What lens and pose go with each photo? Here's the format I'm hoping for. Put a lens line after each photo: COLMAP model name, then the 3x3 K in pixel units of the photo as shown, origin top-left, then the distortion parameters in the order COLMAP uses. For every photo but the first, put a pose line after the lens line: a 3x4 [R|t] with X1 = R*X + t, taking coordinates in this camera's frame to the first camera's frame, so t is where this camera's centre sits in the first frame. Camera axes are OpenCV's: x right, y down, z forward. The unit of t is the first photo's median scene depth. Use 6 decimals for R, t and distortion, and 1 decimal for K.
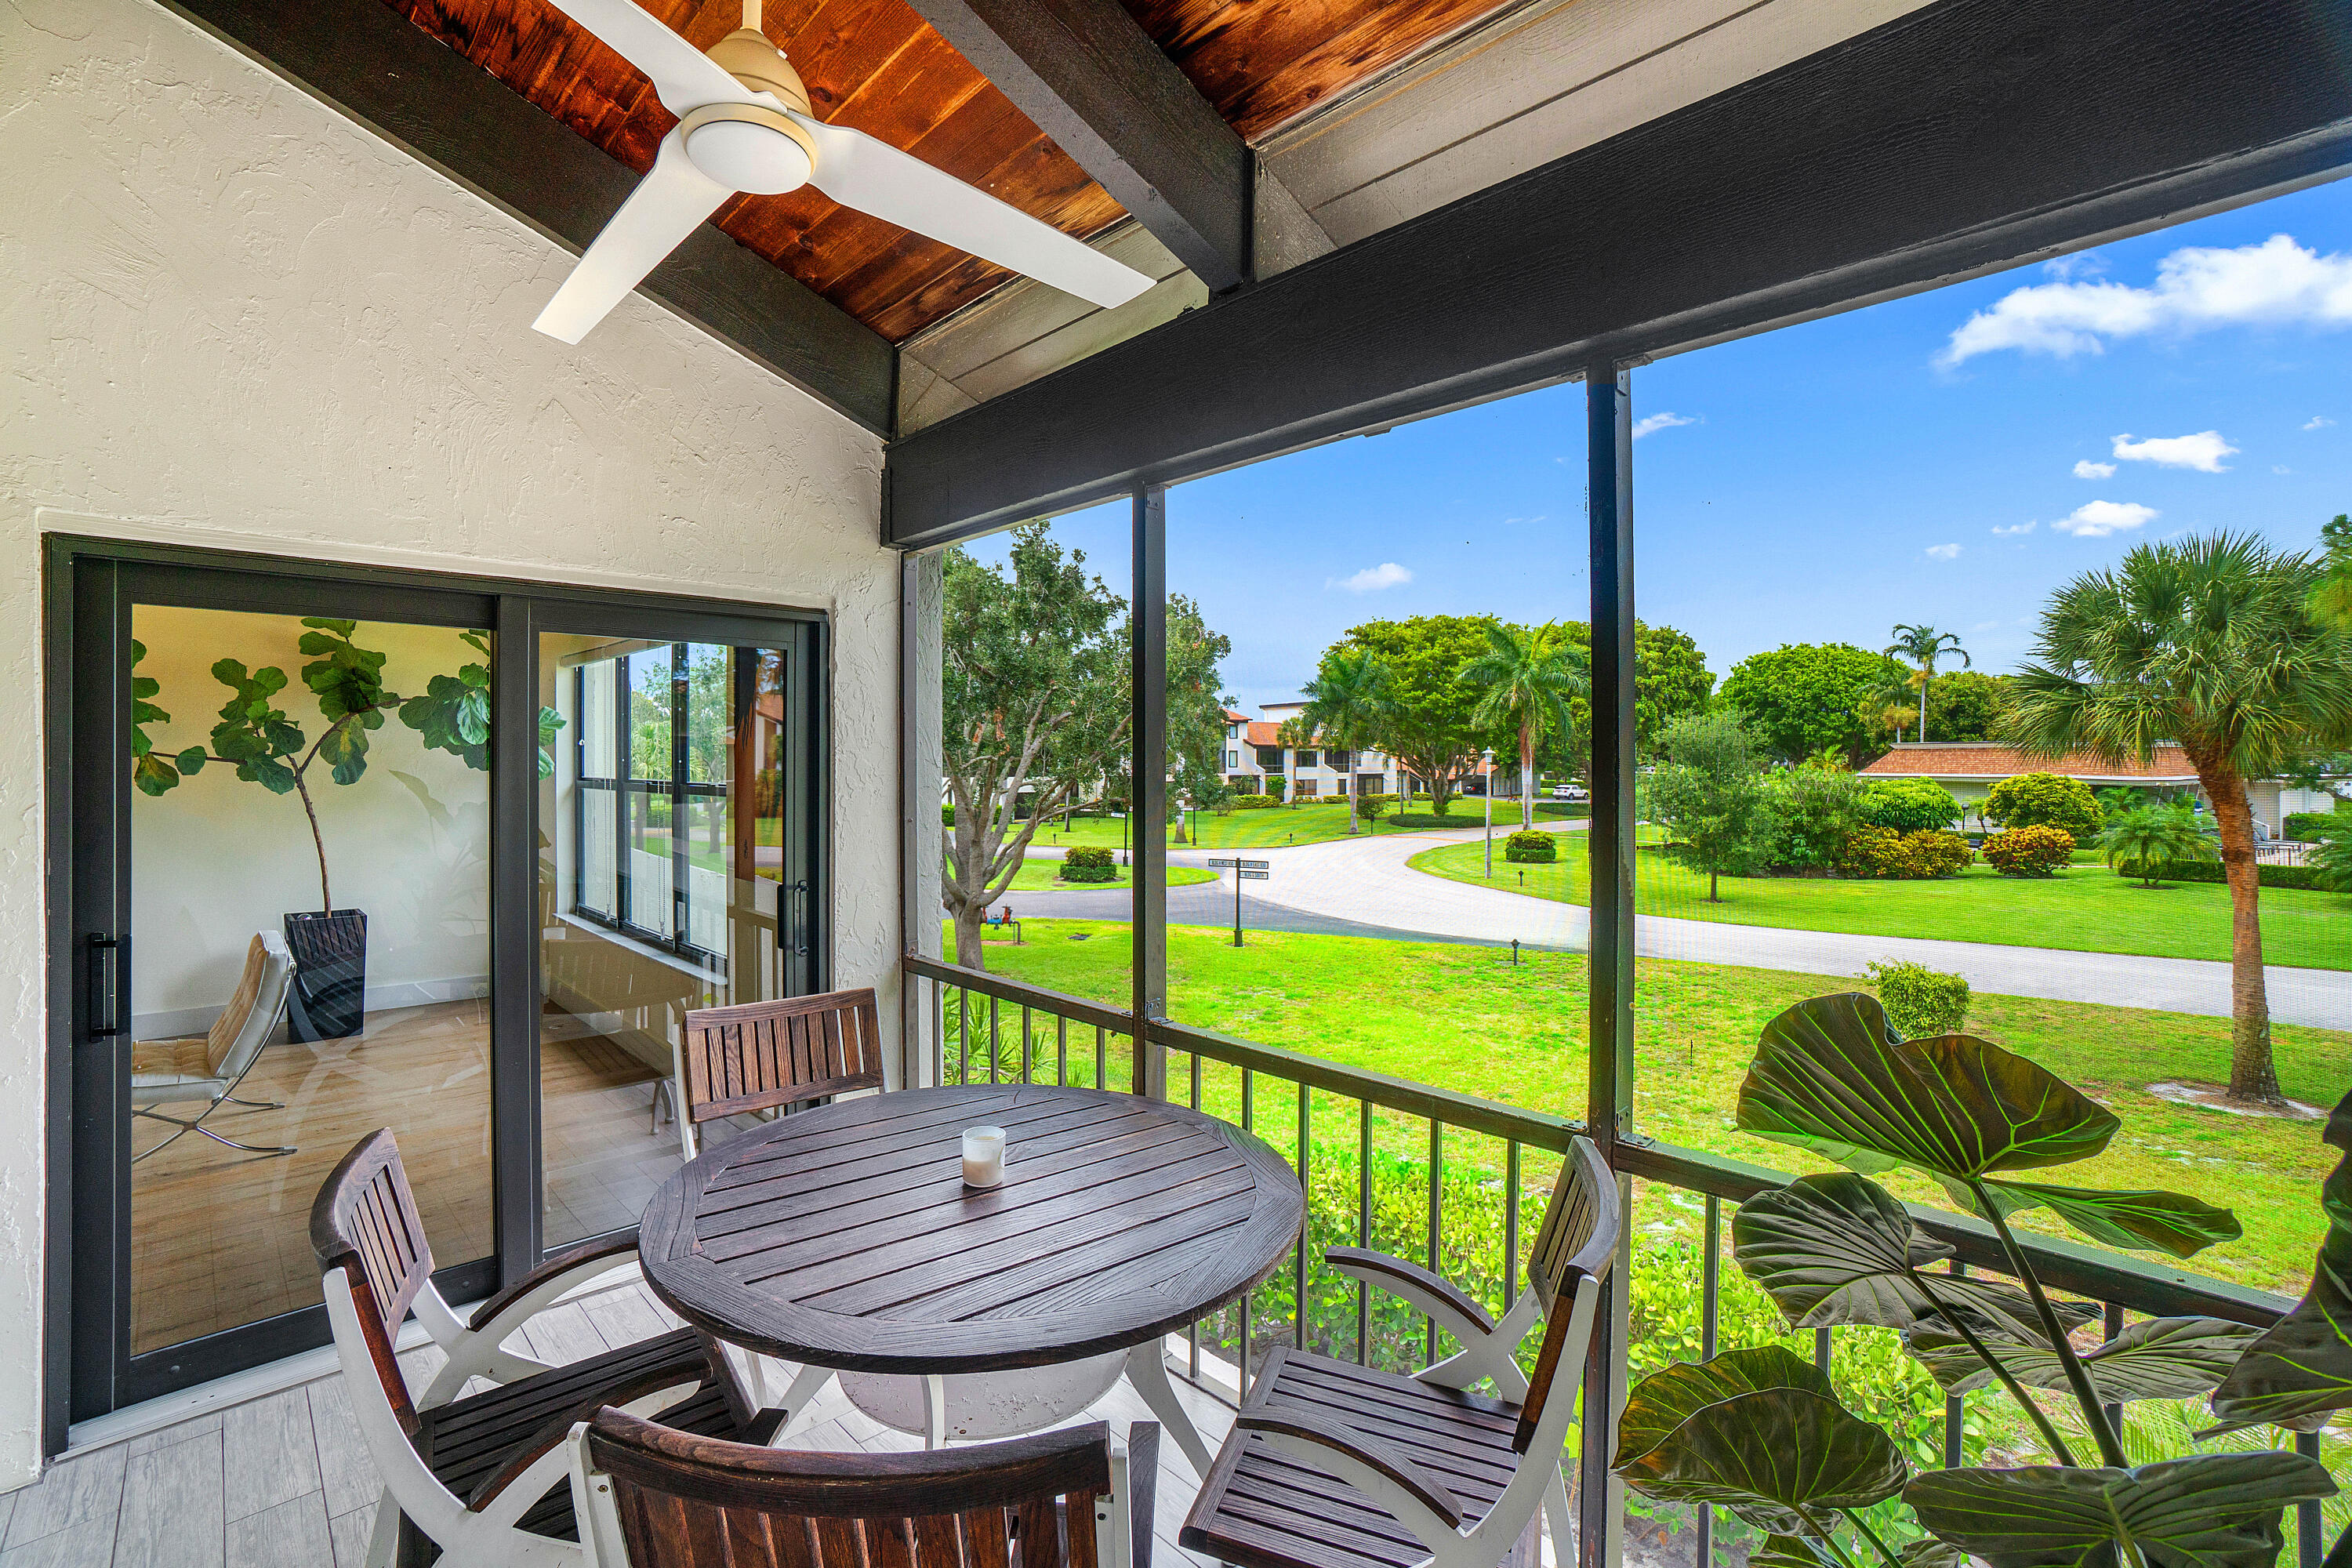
lens RADIAL K [[1011.2, 0, 1208.7], [0, 1011.2, 784.4], [0, 0, 1]] dist [-0.008134, 0.003097]
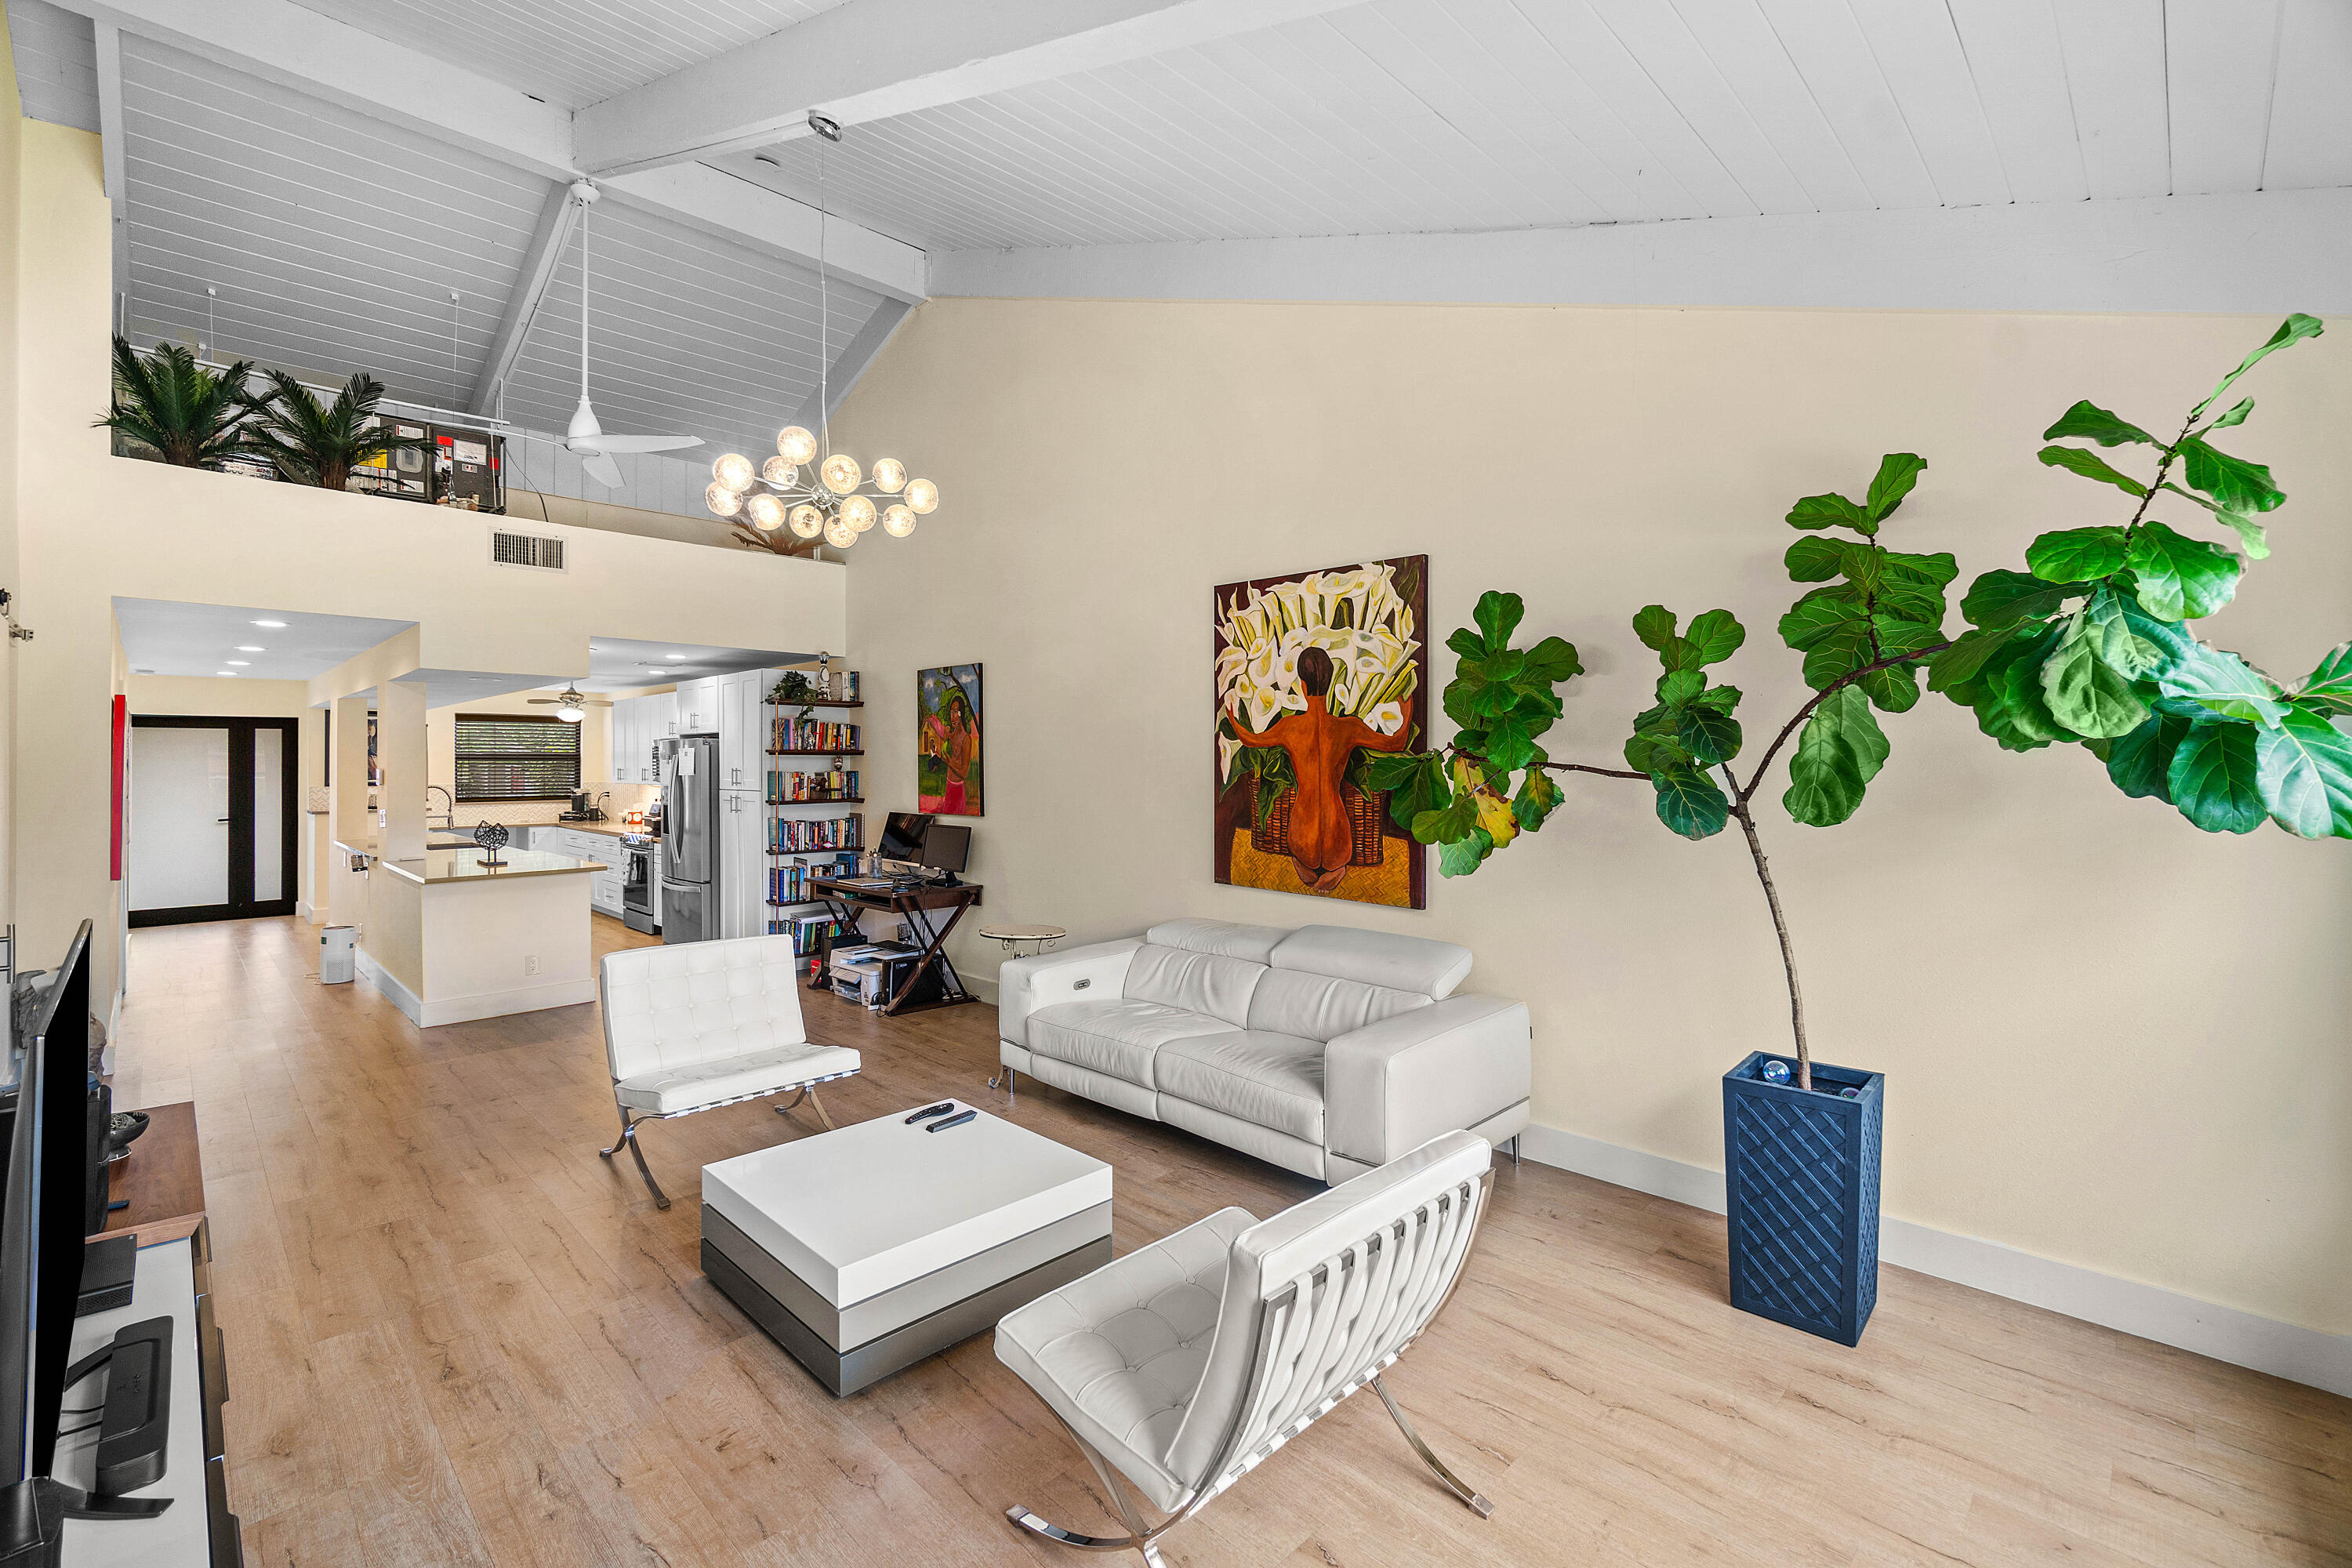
lens RADIAL K [[1011.2, 0, 1118.7], [0, 1011.2, 738.5], [0, 0, 1]] dist [-0.008134, 0.003097]
pose [[-0.045124, -0.022838, -0.998720, -0.042885], [-0.021695, 0.999525, -0.021876, -0.003001], [0.998746, 0.020680, -0.045598, 0.084043]]
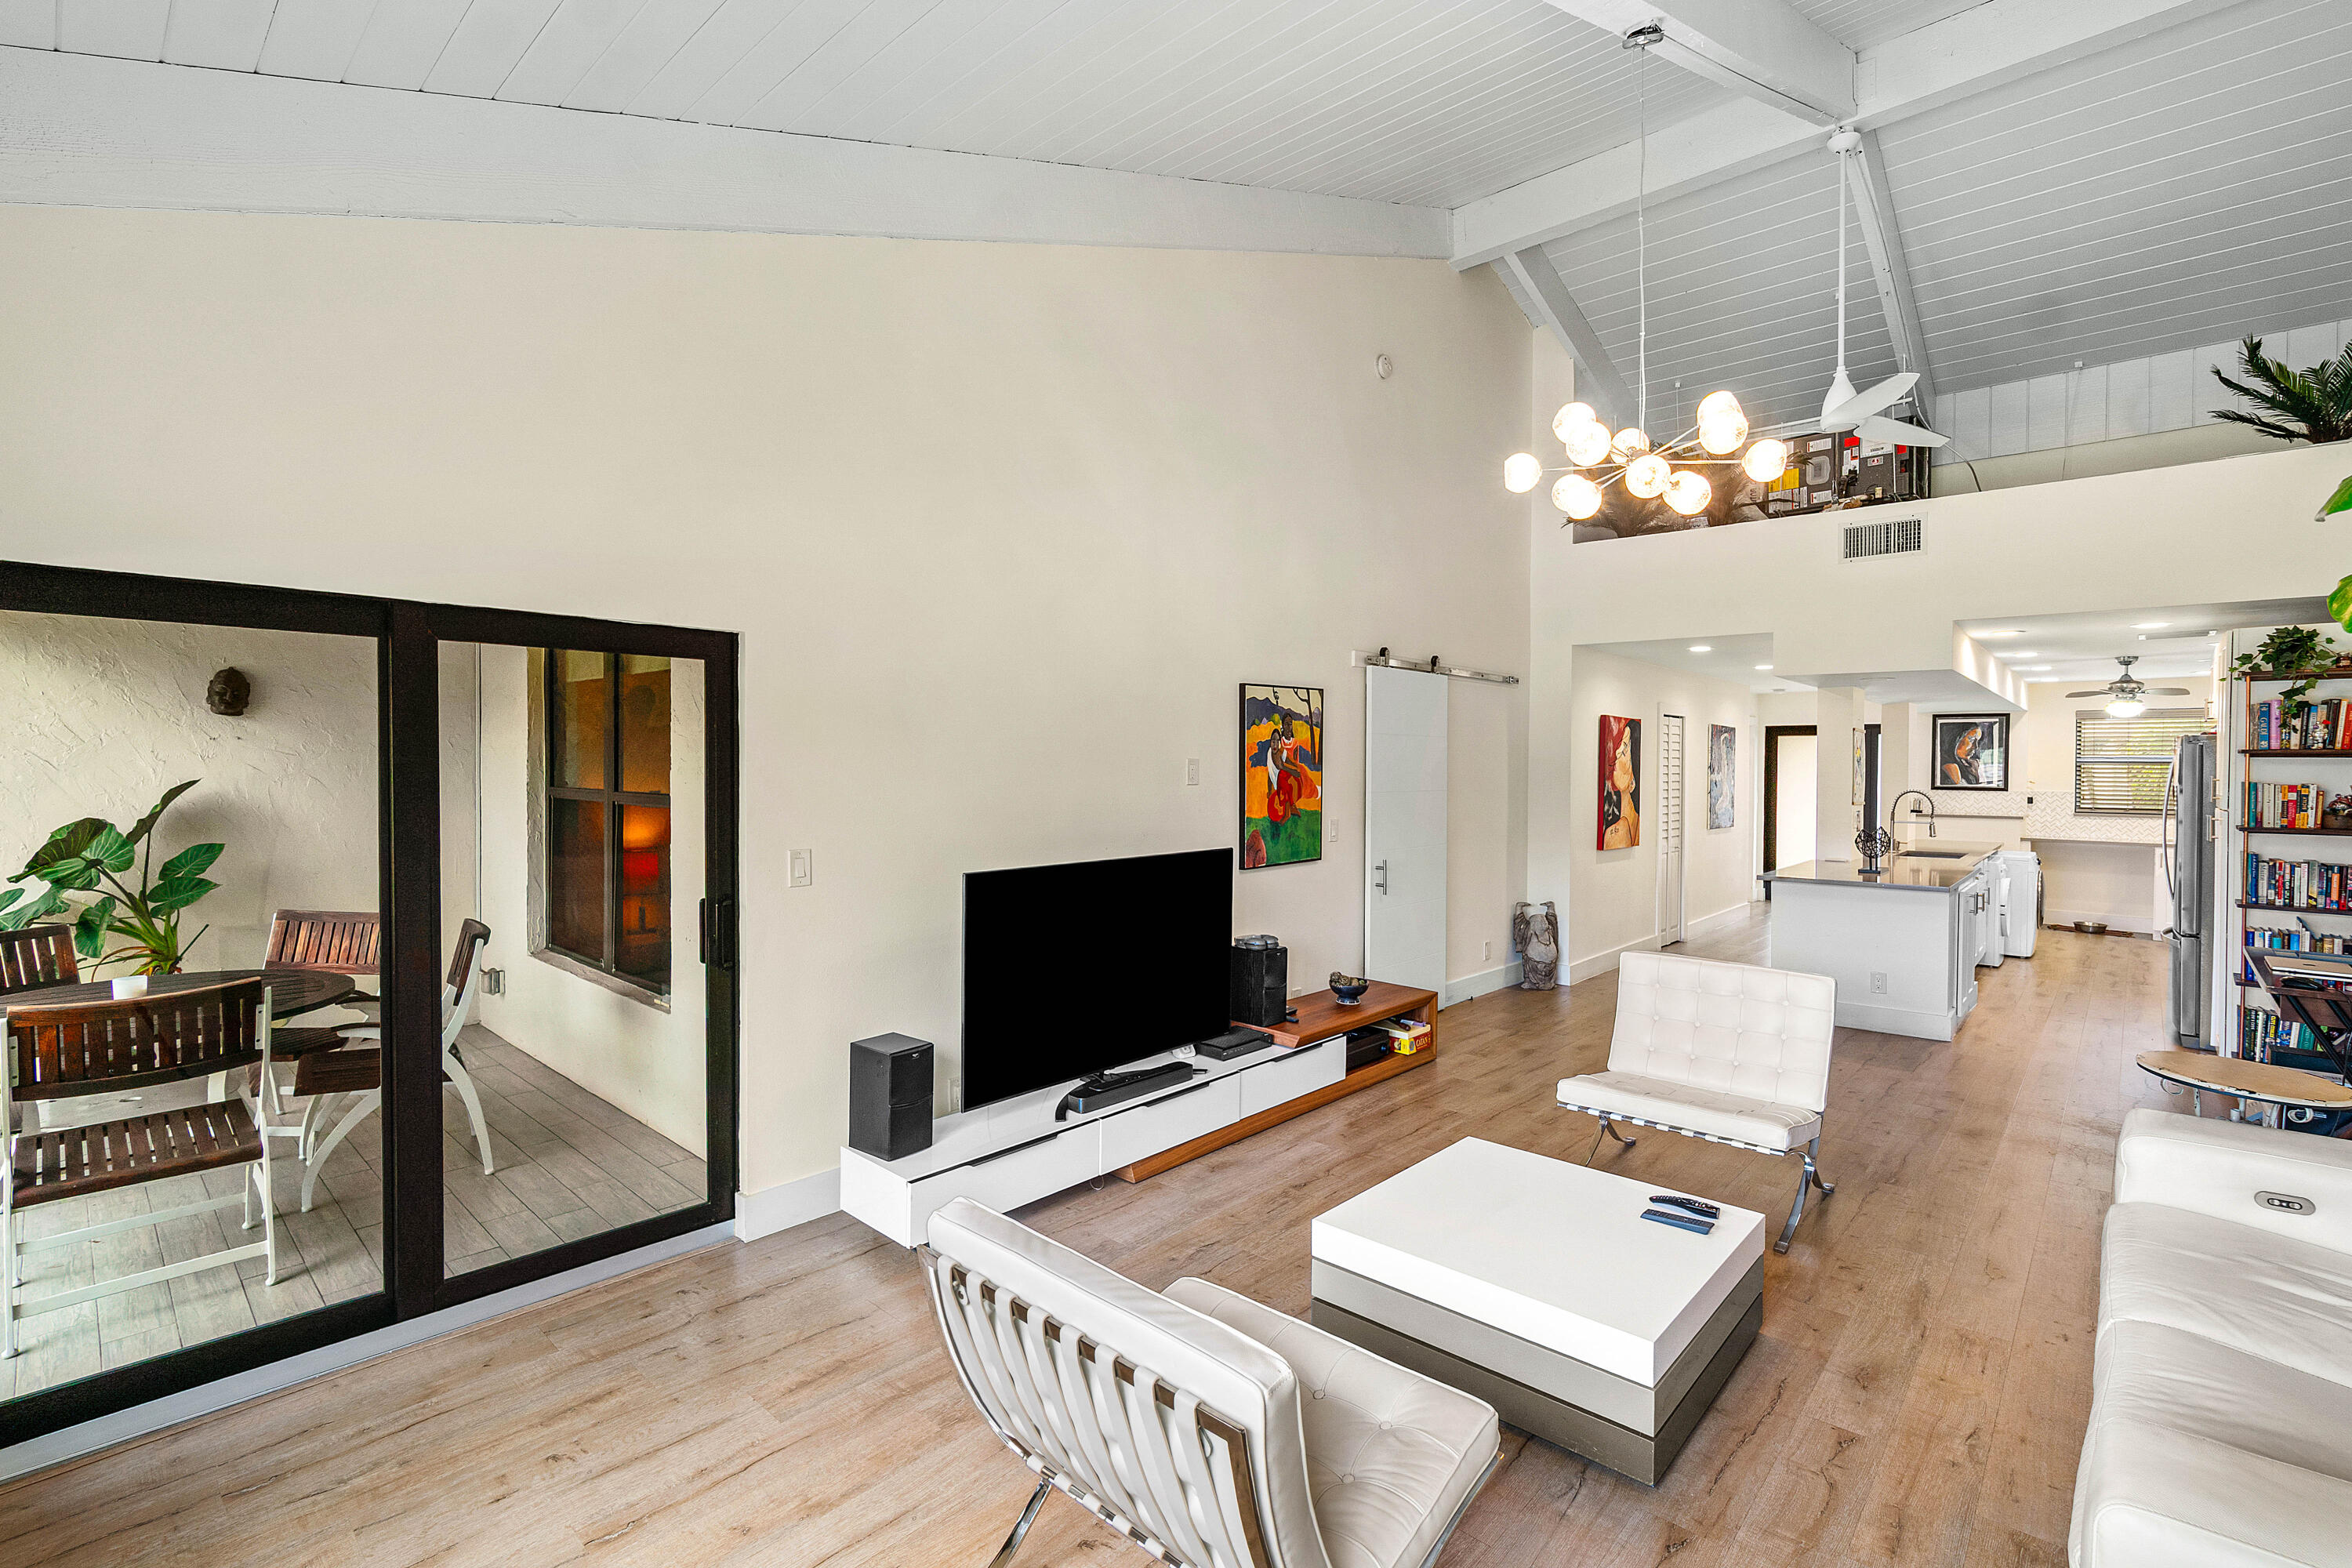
lens RADIAL K [[1011.2, 0, 1216.3], [0, 1011.2, 783.4], [0, 0, 1]] dist [-0.008134, 0.003097]
pose [[-0.999561, -0.004422, -0.029312, -0.100144], [-0.005654, 0.999097, 0.042101, -0.003962], [0.029099, 0.042248, -0.998683, 0.133878]]
